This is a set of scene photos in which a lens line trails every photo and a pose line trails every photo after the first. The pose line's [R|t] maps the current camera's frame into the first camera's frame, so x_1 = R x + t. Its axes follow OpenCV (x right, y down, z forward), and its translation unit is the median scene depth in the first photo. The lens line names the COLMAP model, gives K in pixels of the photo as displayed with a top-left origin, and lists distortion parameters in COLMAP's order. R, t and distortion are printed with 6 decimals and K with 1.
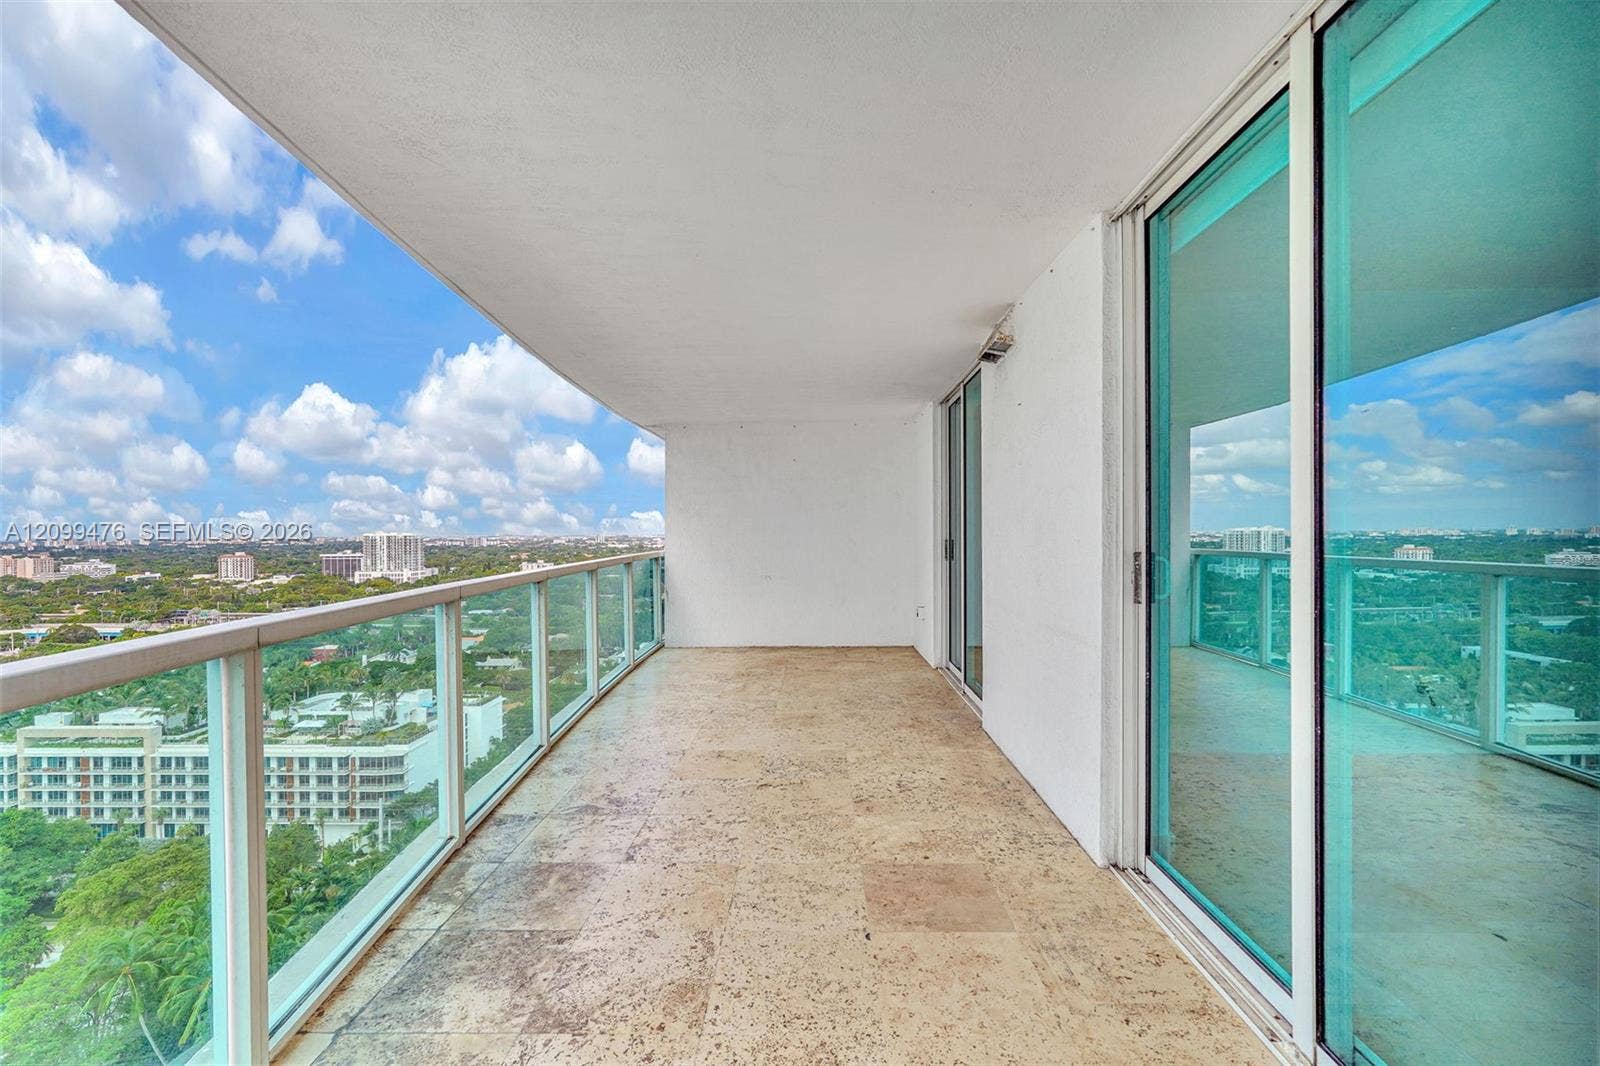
lens RADIAL K [[706.2, 0, 798.8], [0, 706.2, 523.4], [0, 0, 1]] dist [-0.016976, 0.007699]
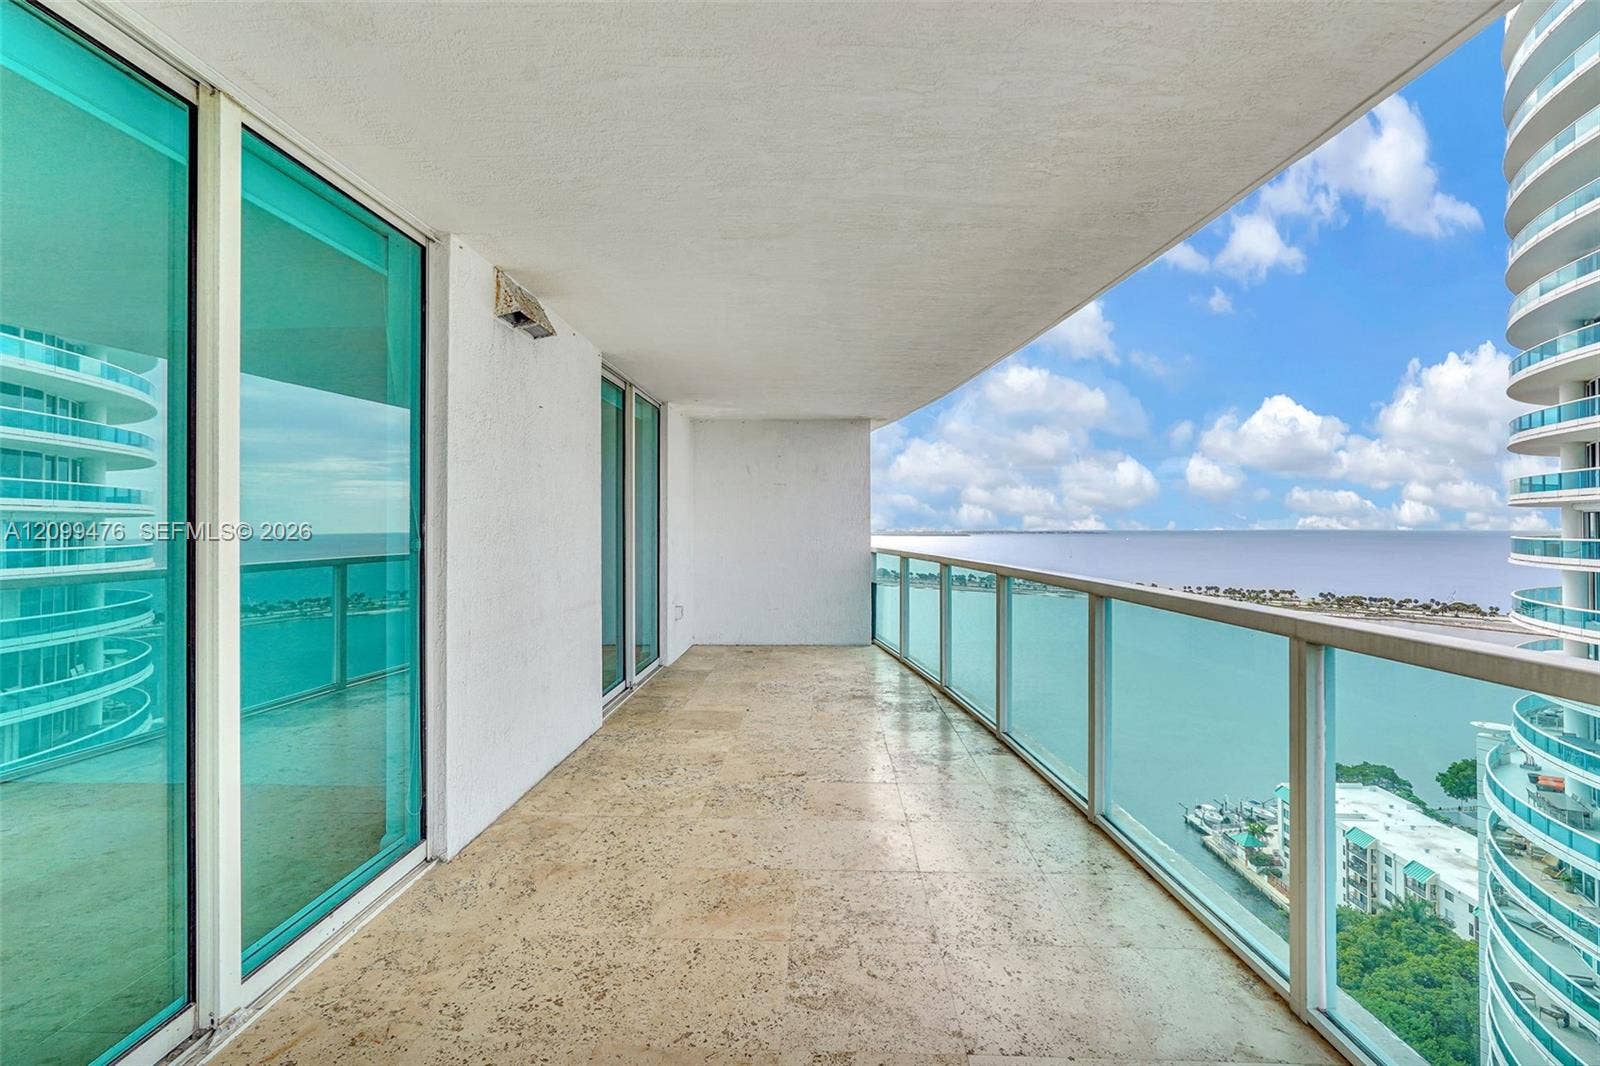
lens RADIAL K [[720.0, 0, 798.2], [0, 720.0, 532.7], [0, 0, 1]] dist [-0.017931, 0.007425]
pose [[0.999676, -0.009066, -0.023790, -1.311091], [0.008706, 0.999846, -0.015209, -0.001726], [0.023924, 0.014997, 0.999601, 0.003506]]
